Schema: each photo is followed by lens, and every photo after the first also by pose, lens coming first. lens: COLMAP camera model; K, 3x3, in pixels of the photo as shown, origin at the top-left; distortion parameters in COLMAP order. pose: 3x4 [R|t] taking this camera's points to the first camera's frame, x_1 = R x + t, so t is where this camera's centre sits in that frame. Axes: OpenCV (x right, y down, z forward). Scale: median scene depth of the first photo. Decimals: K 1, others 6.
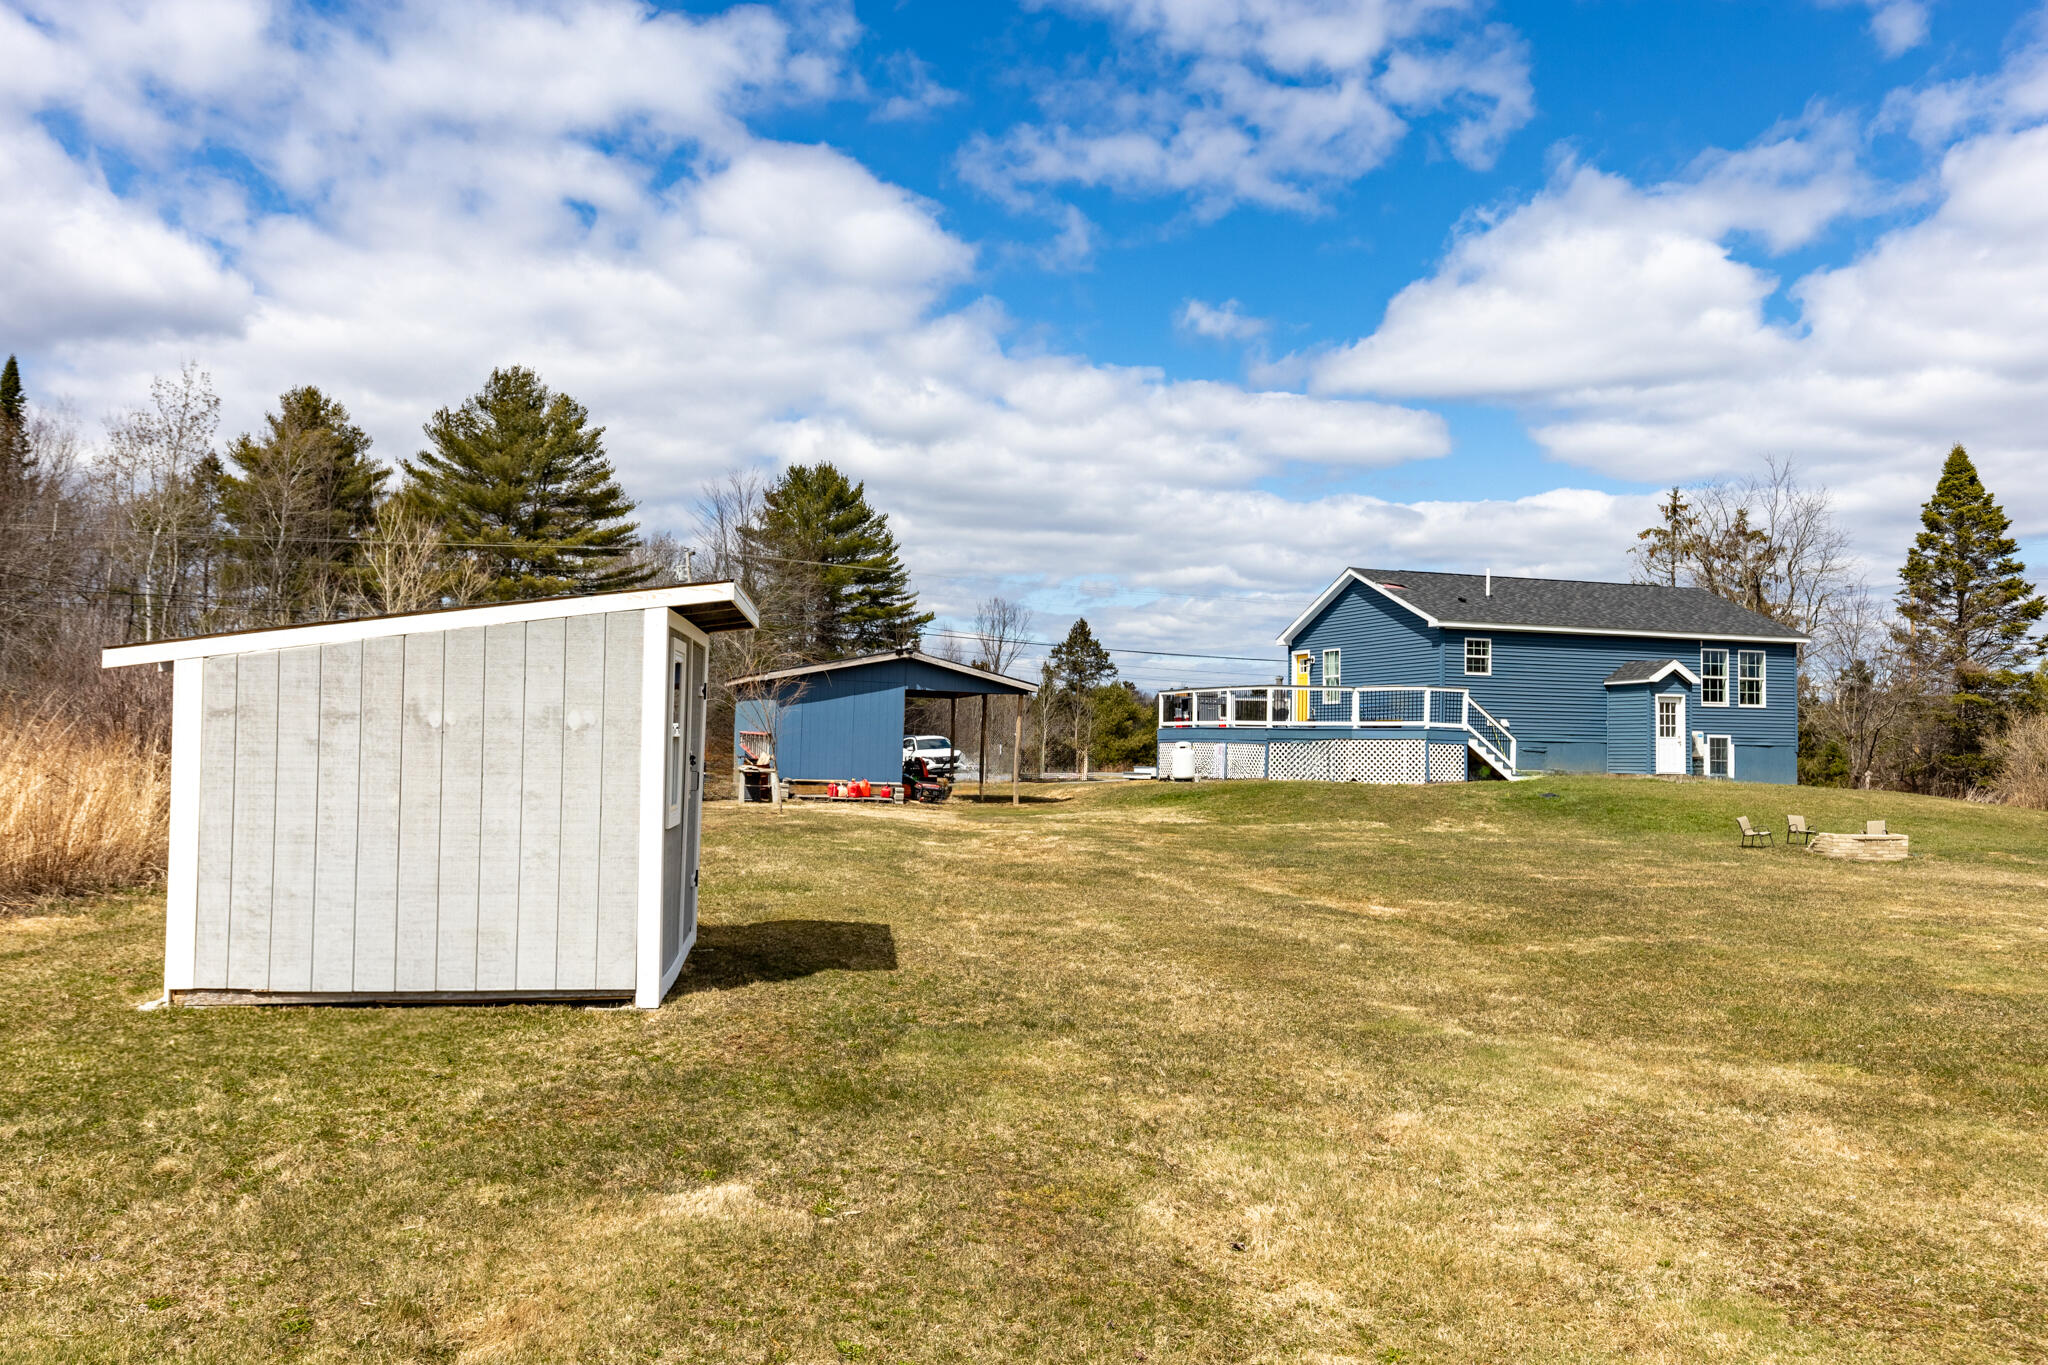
lens RADIAL K [[1491.5, 0, 1015.0], [0, 1491.5, 685.1], [0, 0, 1]] dist [0.029387, -0.002527]
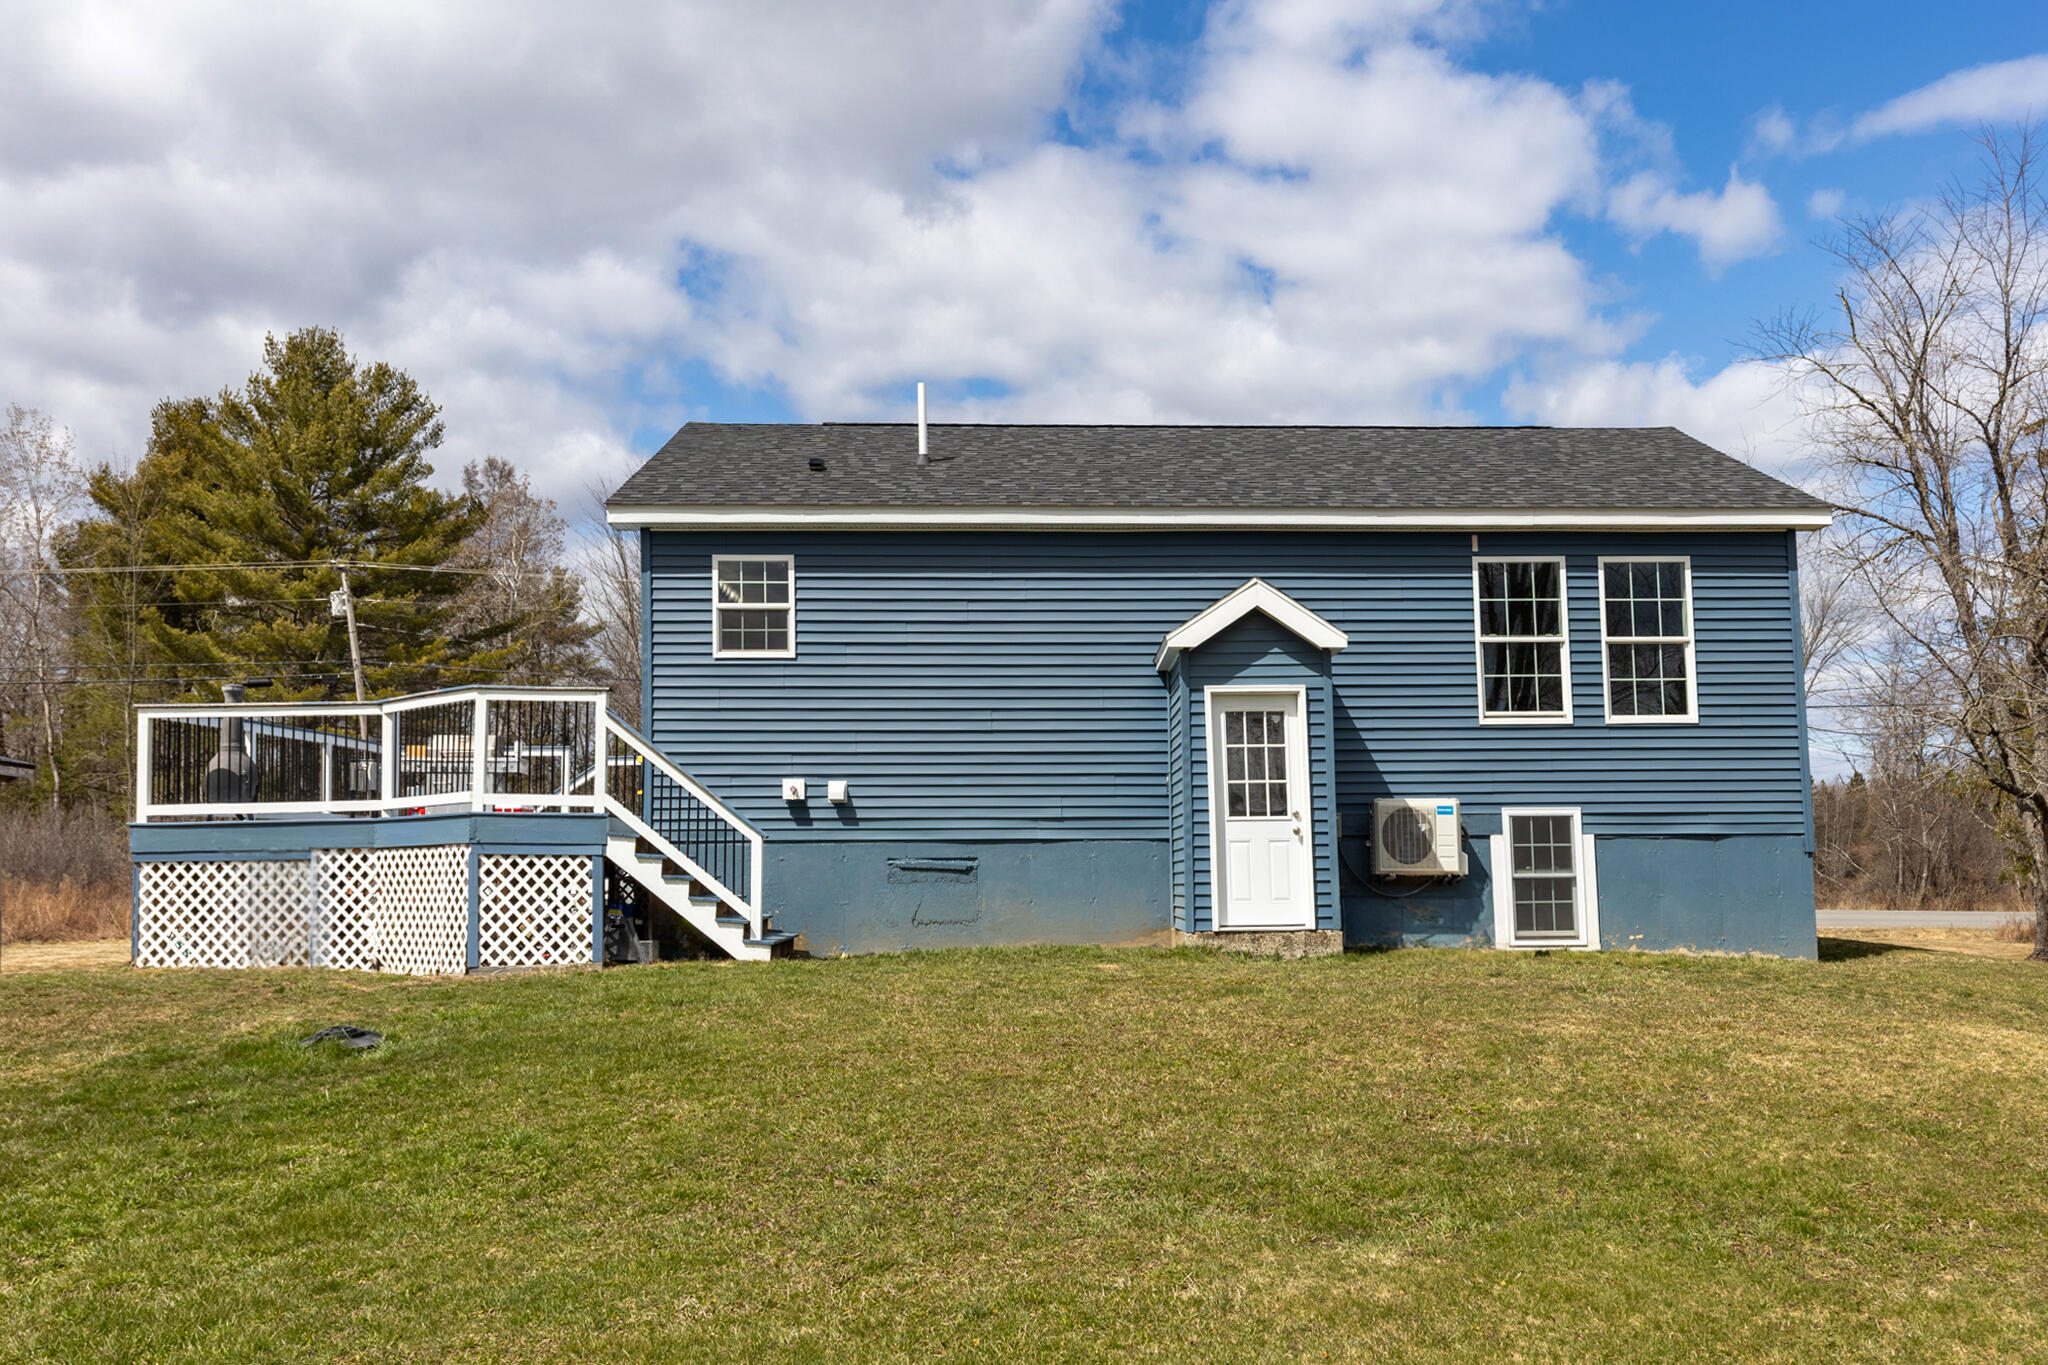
lens RADIAL K [[1952.5, 0, 1021.5], [0, 1952.5, 678.9], [0, 0, 1]] dist [-0.015945, 0.000000]
pose [[0.973603, -0.045277, -0.223714, 0.474589], [0.033030, 0.997759, -0.058190, 0.027417], [0.225848, 0.049265, 0.972916, 0.563129]]
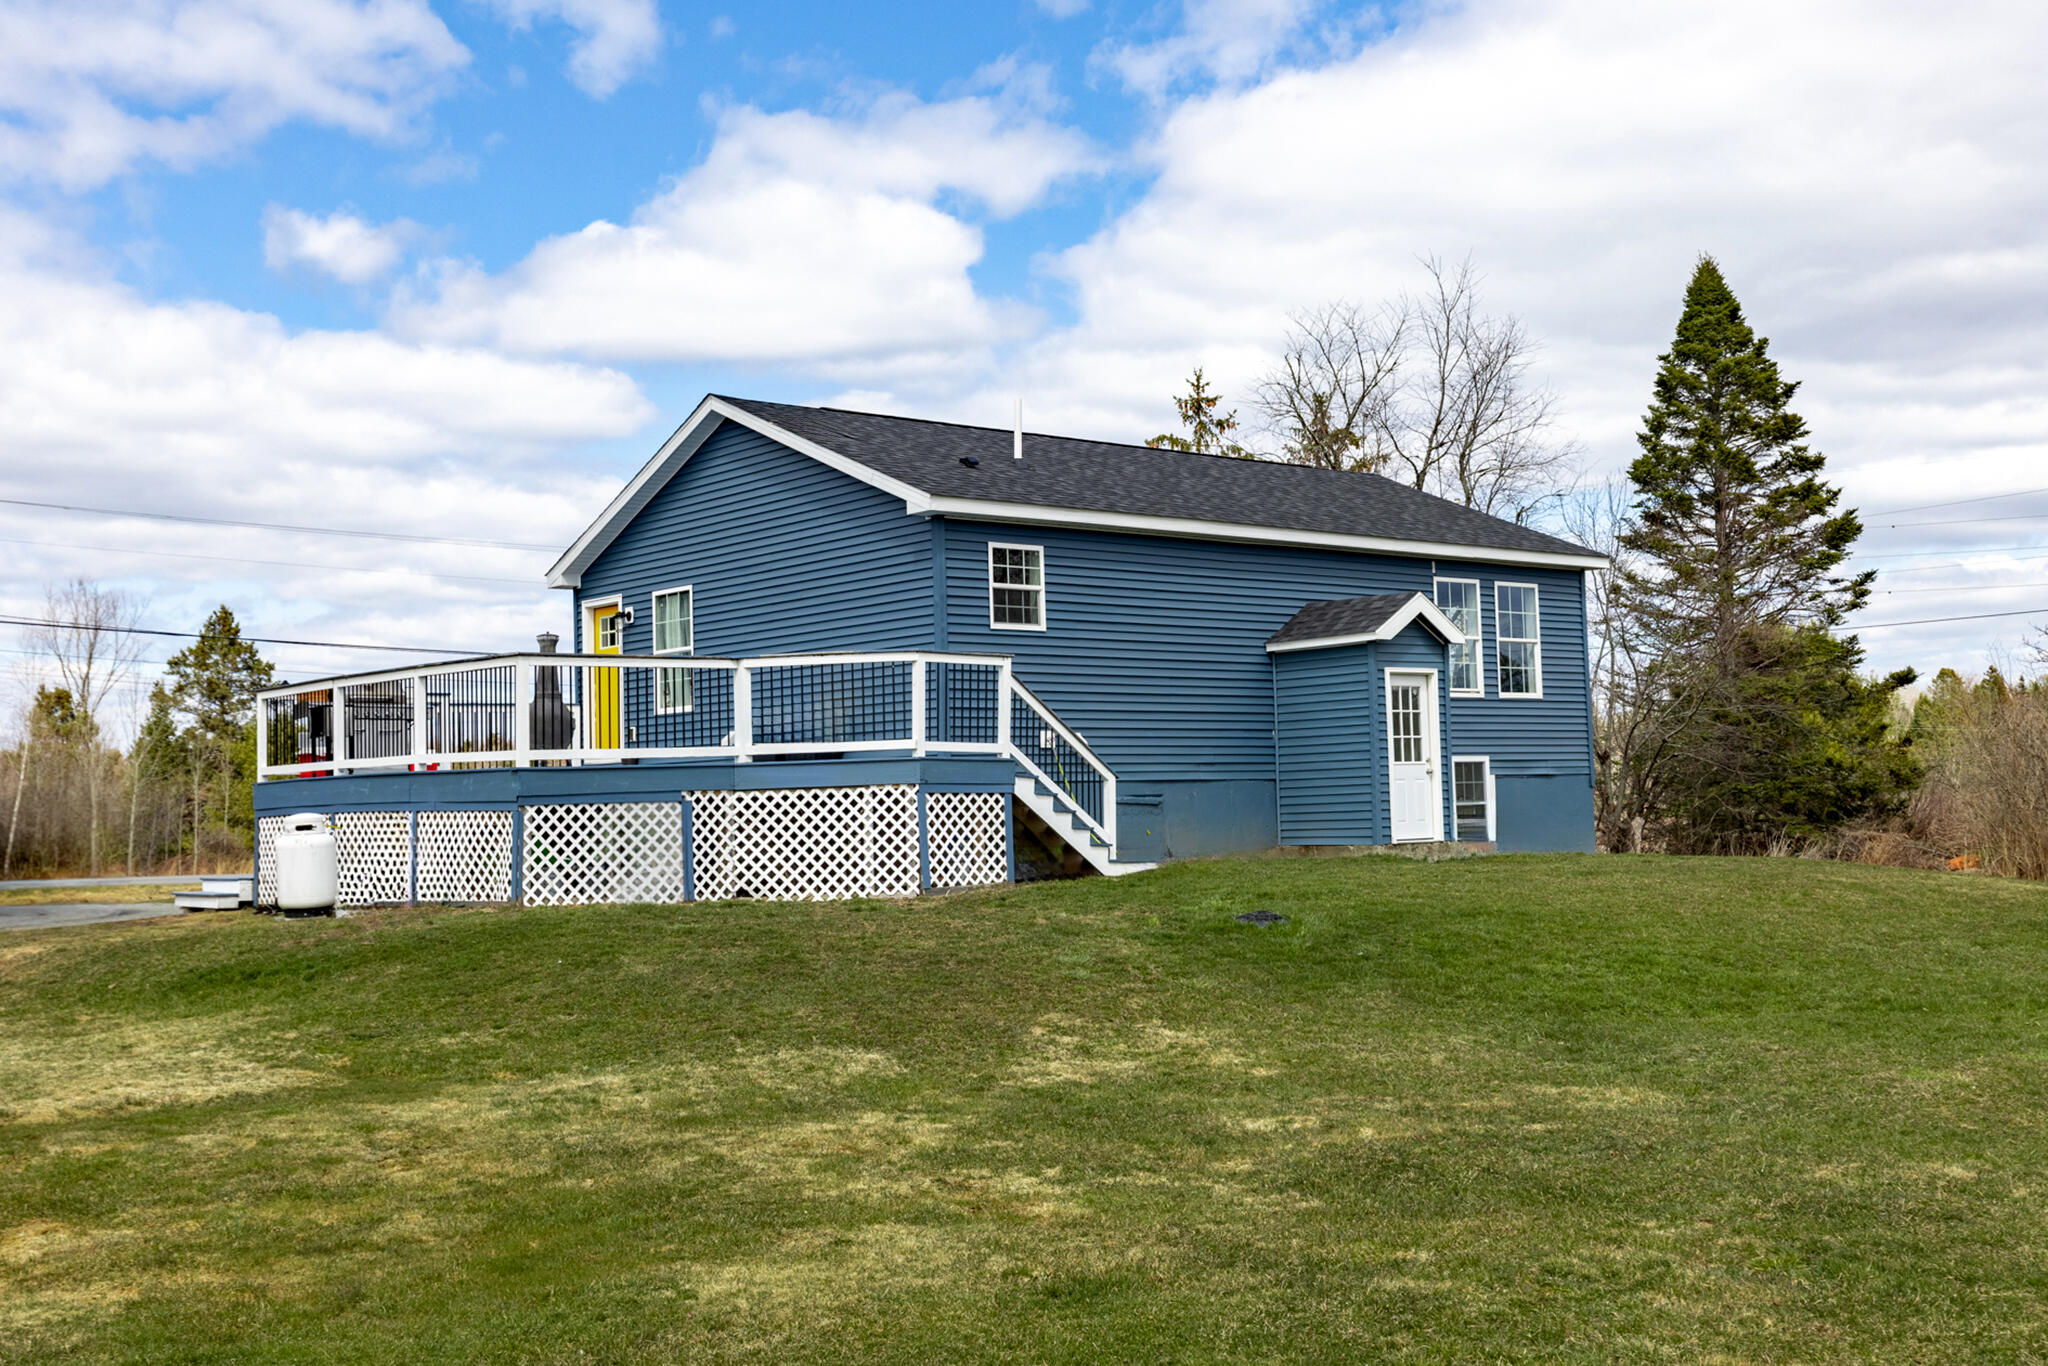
lens RADIAL K [[2147.4, 0, 1033.8], [0, 2147.4, 680.3], [0, 0, 1]] dist [0.006649, 0.000000]
pose [[0.925279, -0.014287, 0.379019, 0.081510], [0.021615, 0.999653, -0.015086, 0.017044], [-0.378671, 0.022151, 0.925266, 0.431982]]
